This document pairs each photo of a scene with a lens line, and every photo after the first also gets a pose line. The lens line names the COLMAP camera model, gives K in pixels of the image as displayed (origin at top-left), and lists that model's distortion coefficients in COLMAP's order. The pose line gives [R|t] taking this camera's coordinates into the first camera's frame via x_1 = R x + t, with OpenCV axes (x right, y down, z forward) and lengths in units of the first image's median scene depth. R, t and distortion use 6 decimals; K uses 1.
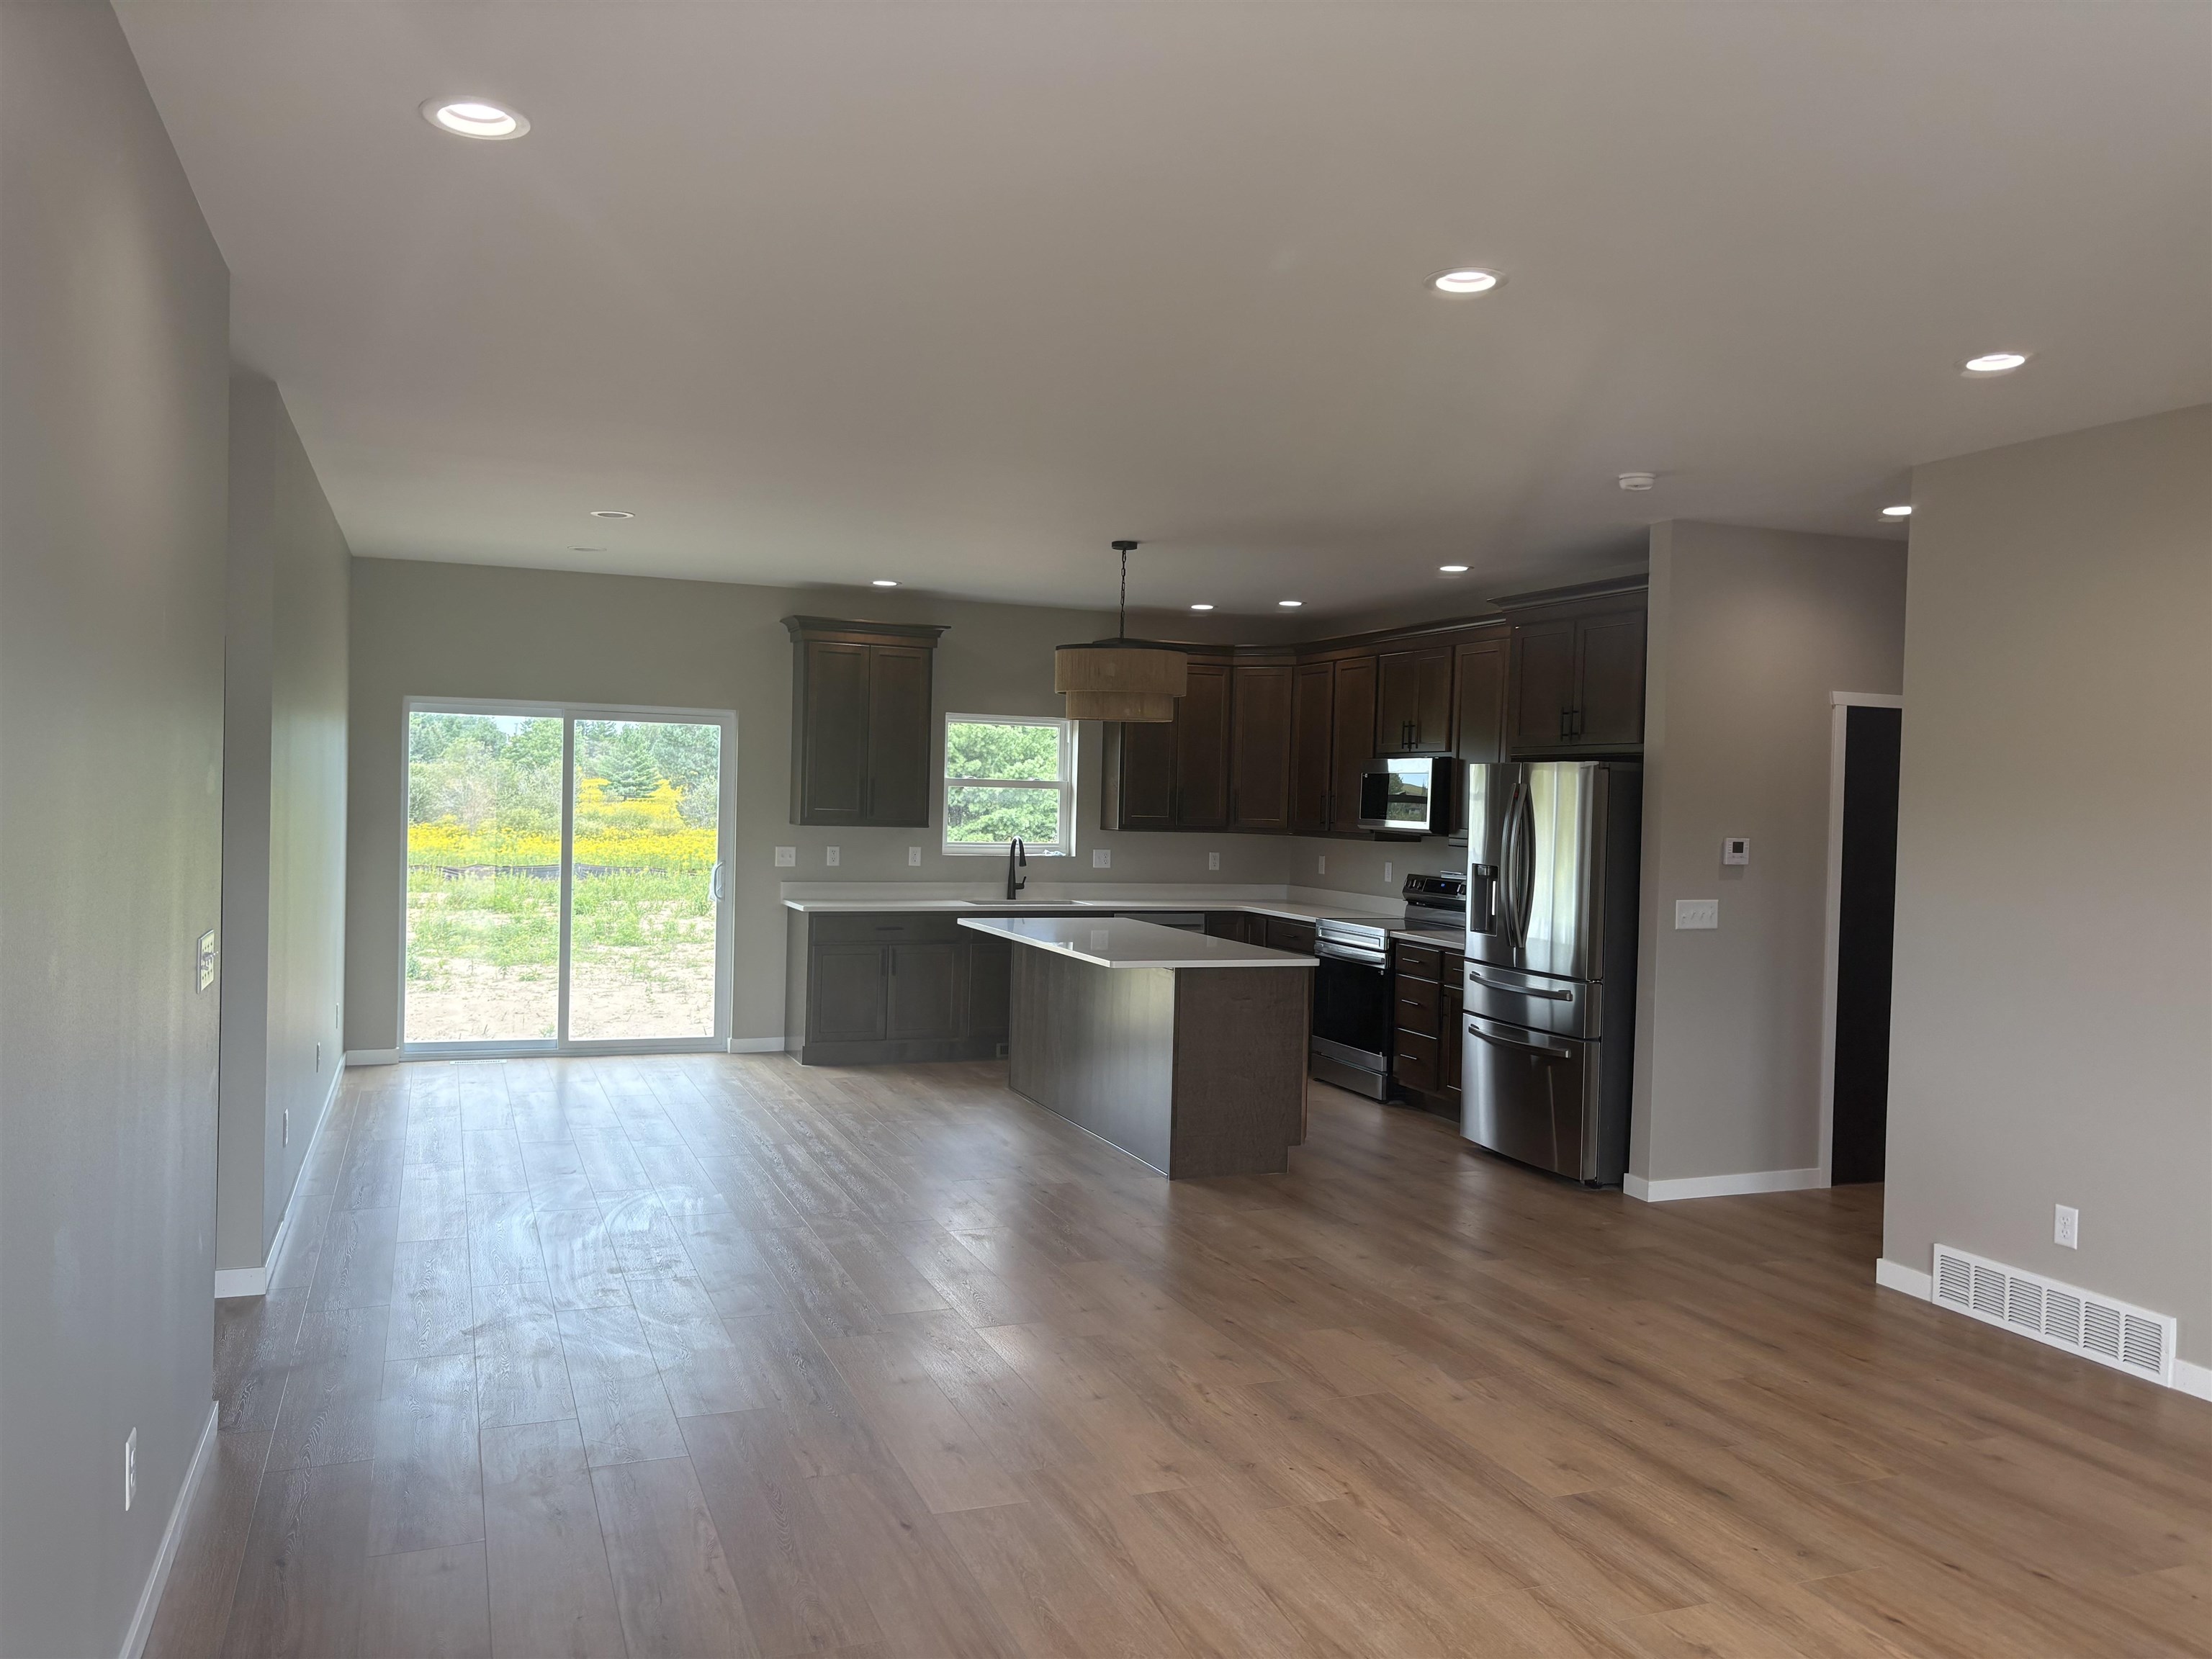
lens RADIAL K [[1665.8, 0, 1124.0], [0, 1665.8, 834.6], [0, 0, 1]] dist [0.076668, -0.101248]
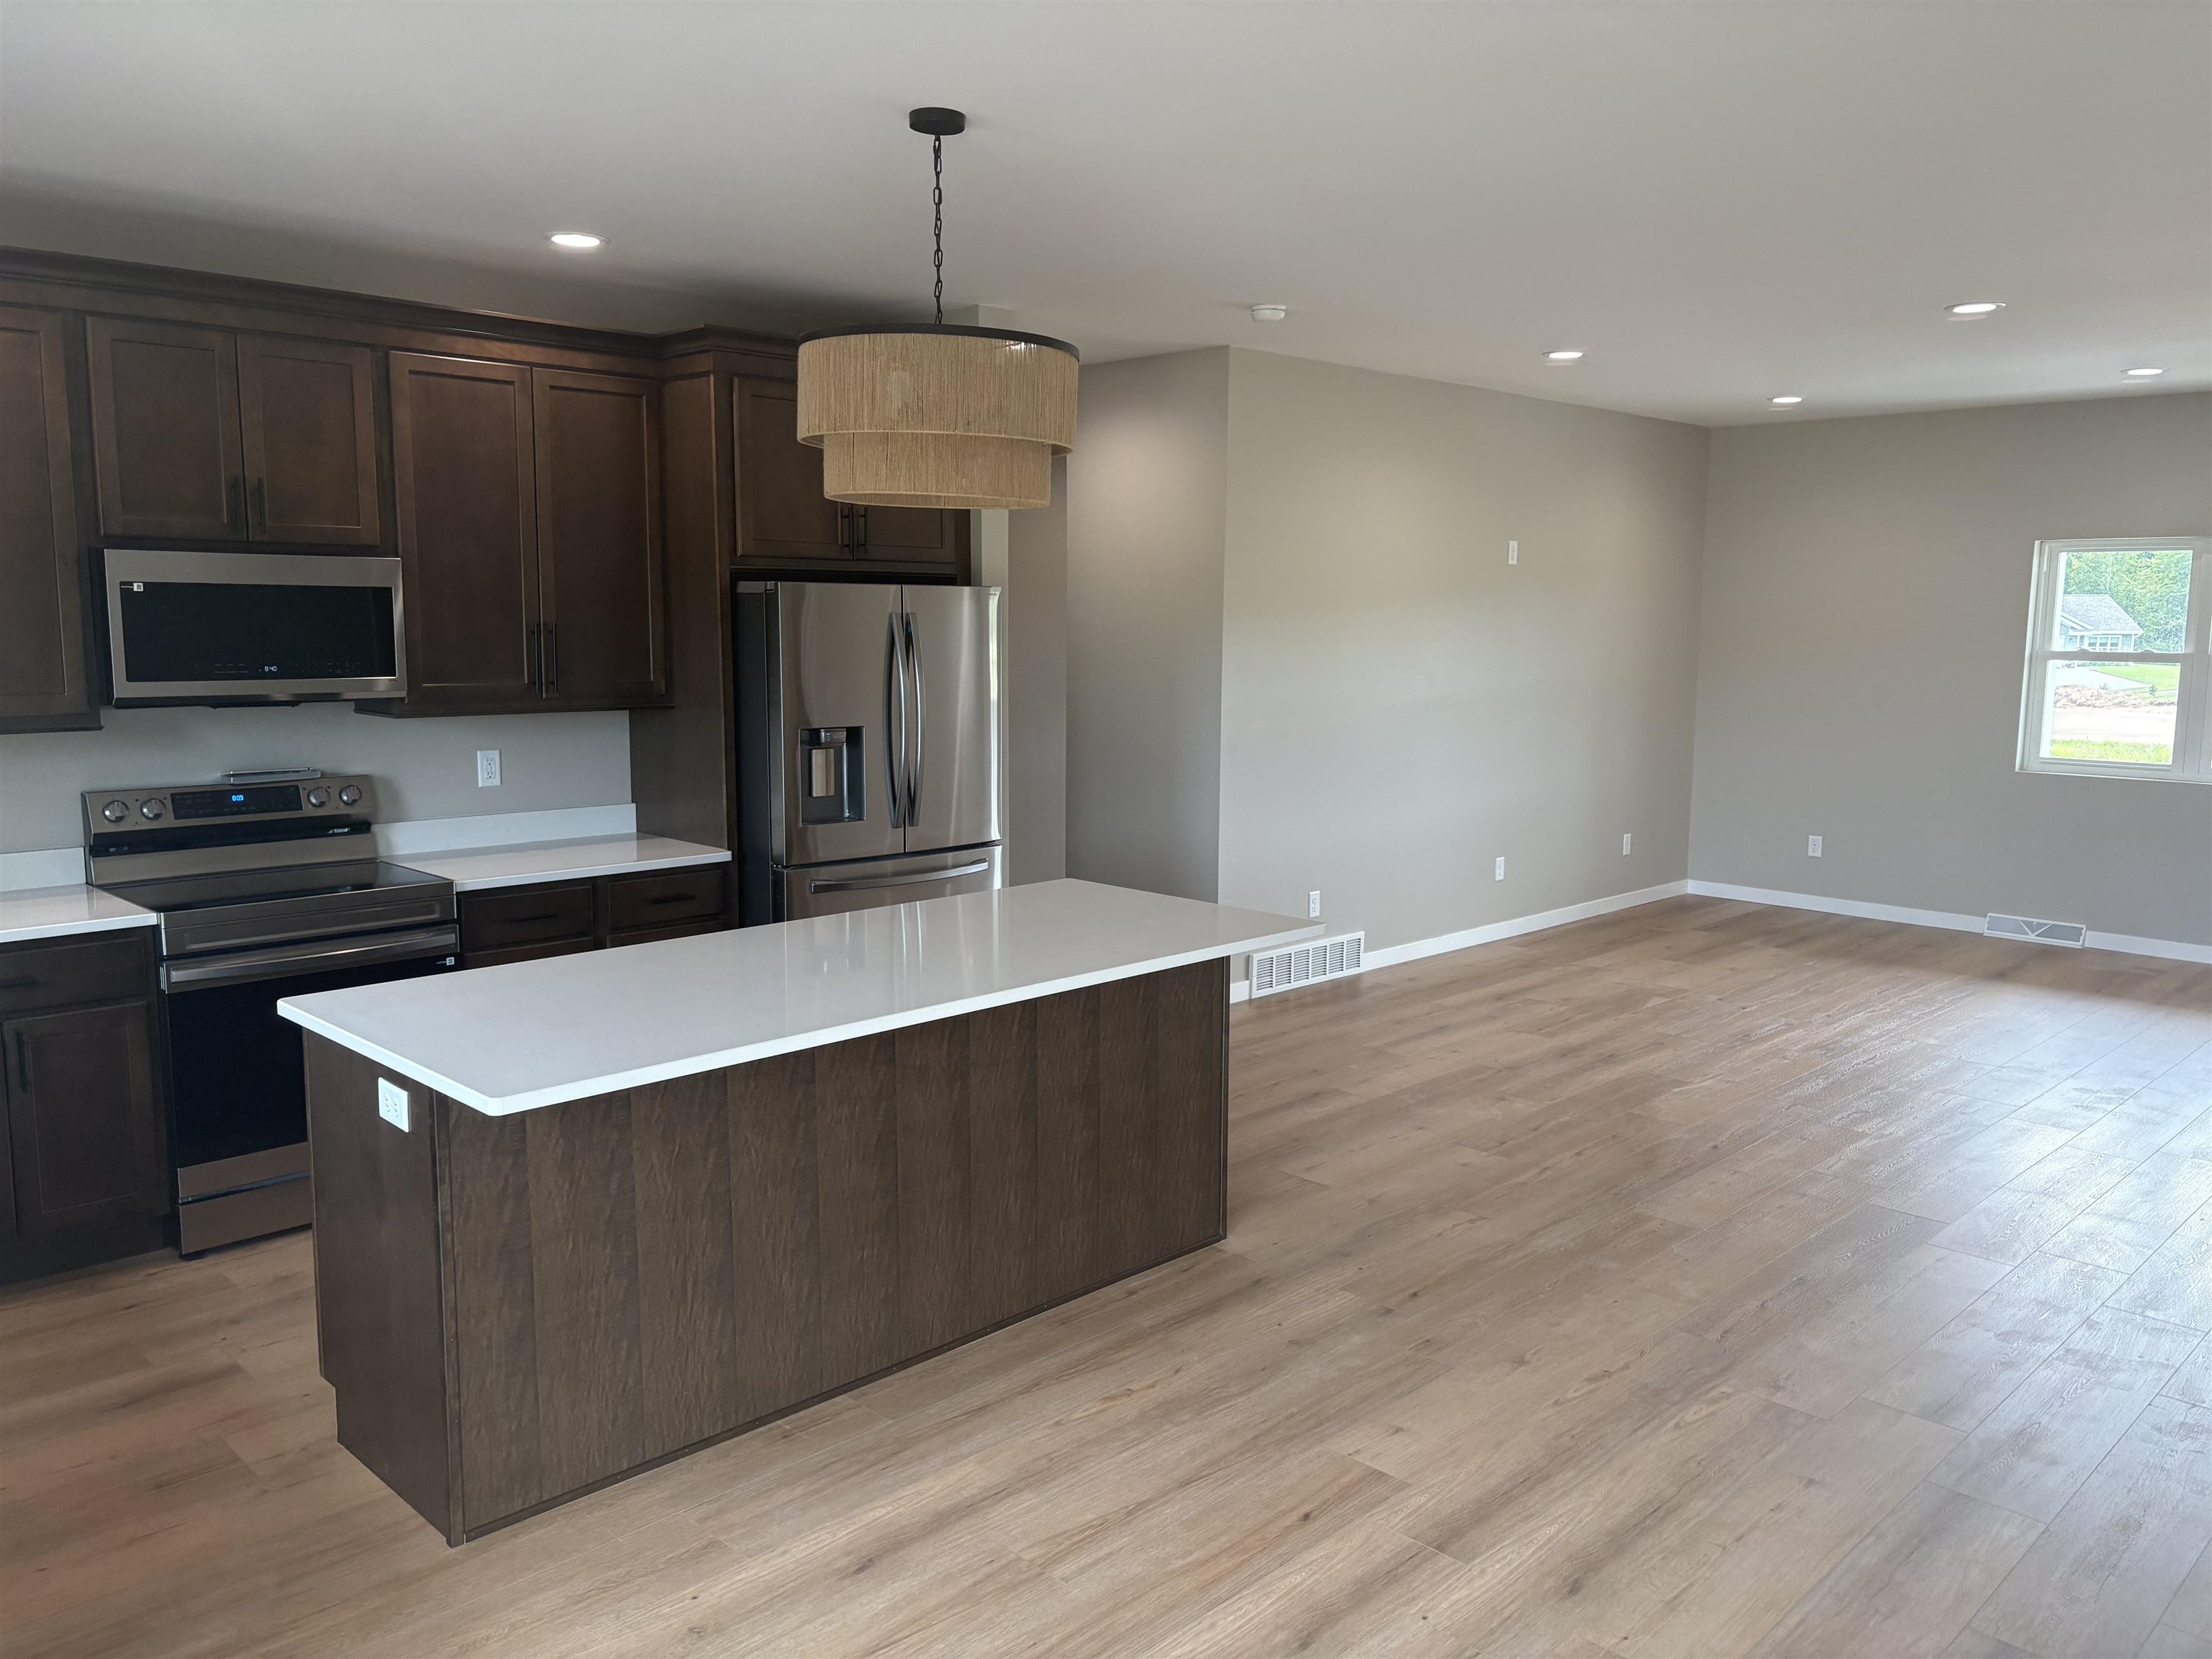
lens RADIAL K [[1661.2, 0, 1098.1], [0, 1661.2, 820.4], [0, 0, 1]] dist [0.078554, -0.113728]
pose [[-0.383355, -0.149349, 0.911446, -0.402237], [0.003759, 0.986579, 0.163241, -0.048628], [-0.923594, 0.066006, -0.377648, 0.974259]]
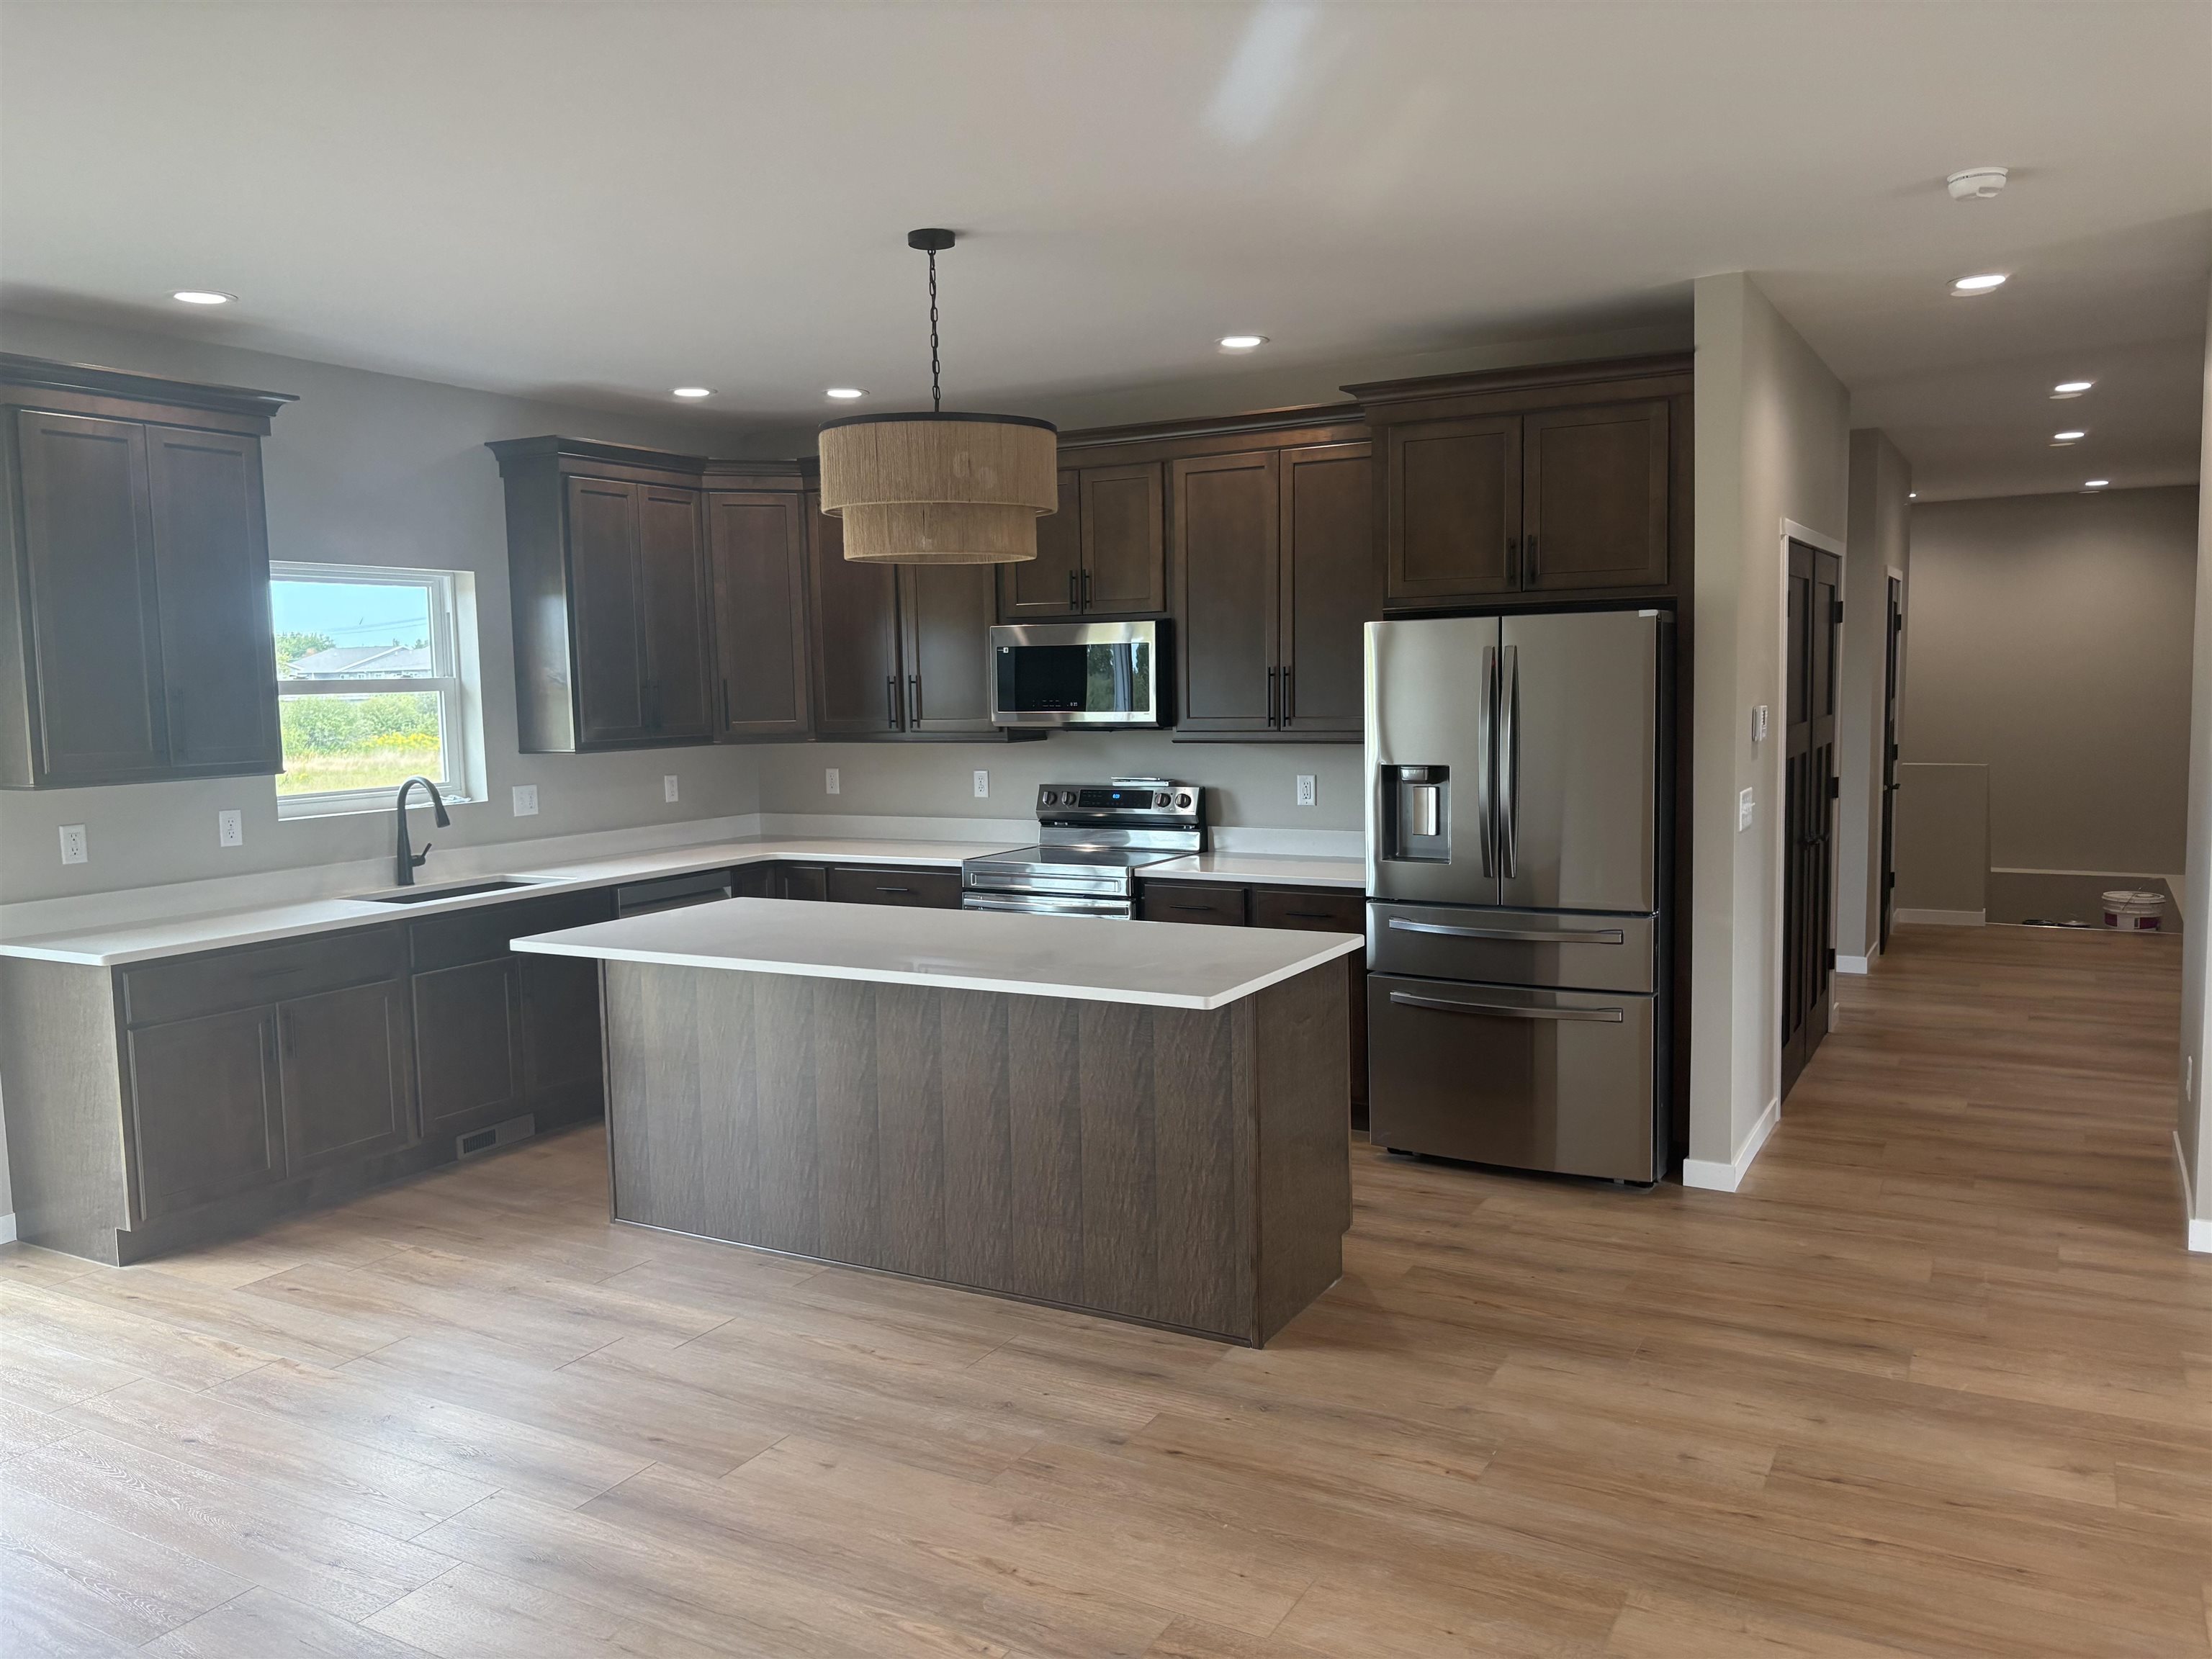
lens RADIAL K [[1665.8, 0, 1124.0], [0, 1665.8, 834.6], [0, 0, 1]] dist [0.076668, -0.101248]
pose [[0.779480, -0.103202, 0.617868, -0.267214], [0.057630, 0.993967, 0.093318, -0.021562], [-0.623771, -0.037131, 0.780725, 0.439569]]
